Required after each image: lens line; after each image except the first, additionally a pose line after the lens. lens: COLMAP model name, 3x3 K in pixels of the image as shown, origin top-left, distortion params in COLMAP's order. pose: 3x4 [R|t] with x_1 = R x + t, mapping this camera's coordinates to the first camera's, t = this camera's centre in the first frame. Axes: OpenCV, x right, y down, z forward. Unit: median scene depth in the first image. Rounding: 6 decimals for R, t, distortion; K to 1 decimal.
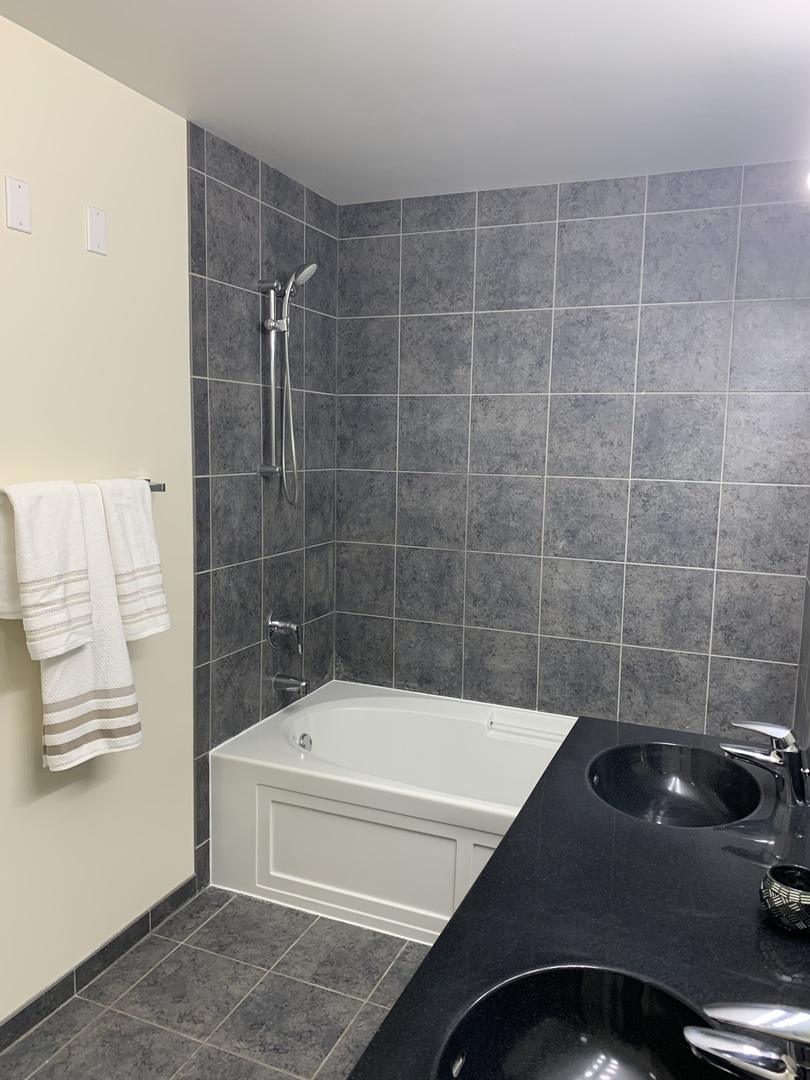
lens RADIAL K [[821.7, 0, 401.8], [0, 821.7, 540.2], [0, 0, 1]] dist [0.063264, -0.087260]
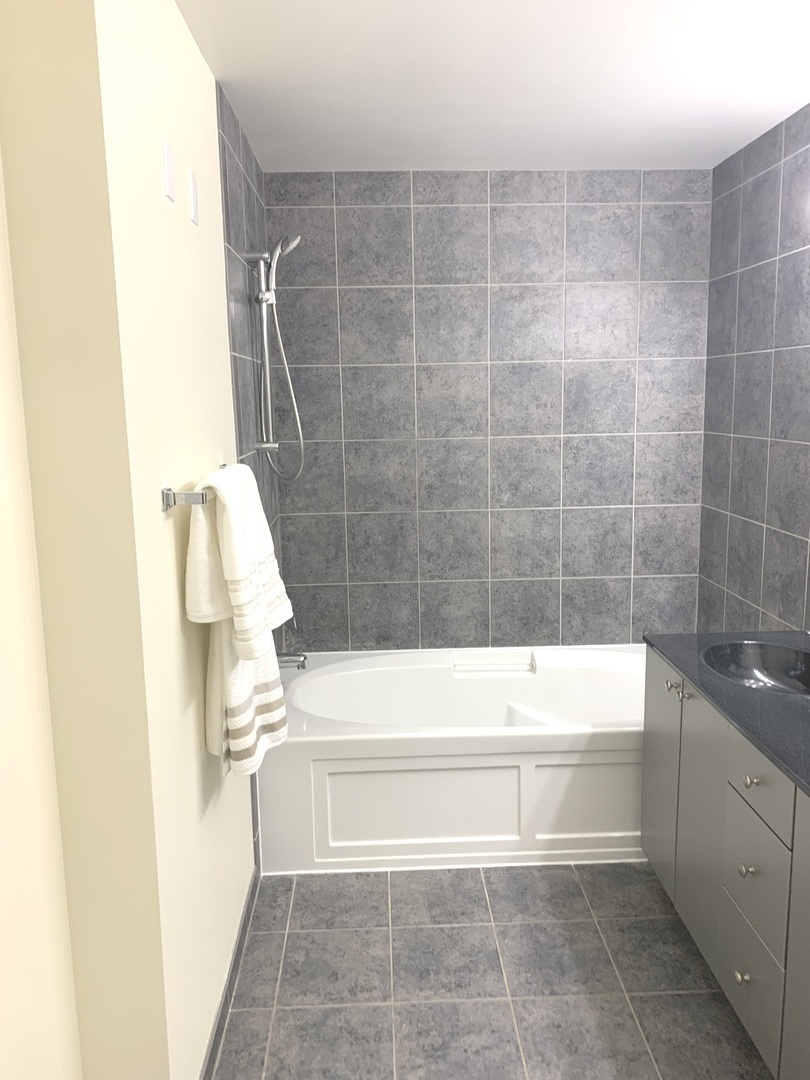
lens RADIAL K [[809.6, 0, 404.9], [0, 809.6, 527.9], [0, 0, 1]] dist [0.068541, -0.139756]
pose [[0.904698, -0.104146, 0.413128, -0.400235], [0.090447, 0.994509, 0.052639, -0.024191], [-0.416341, -0.010256, 0.909151, 0.054171]]
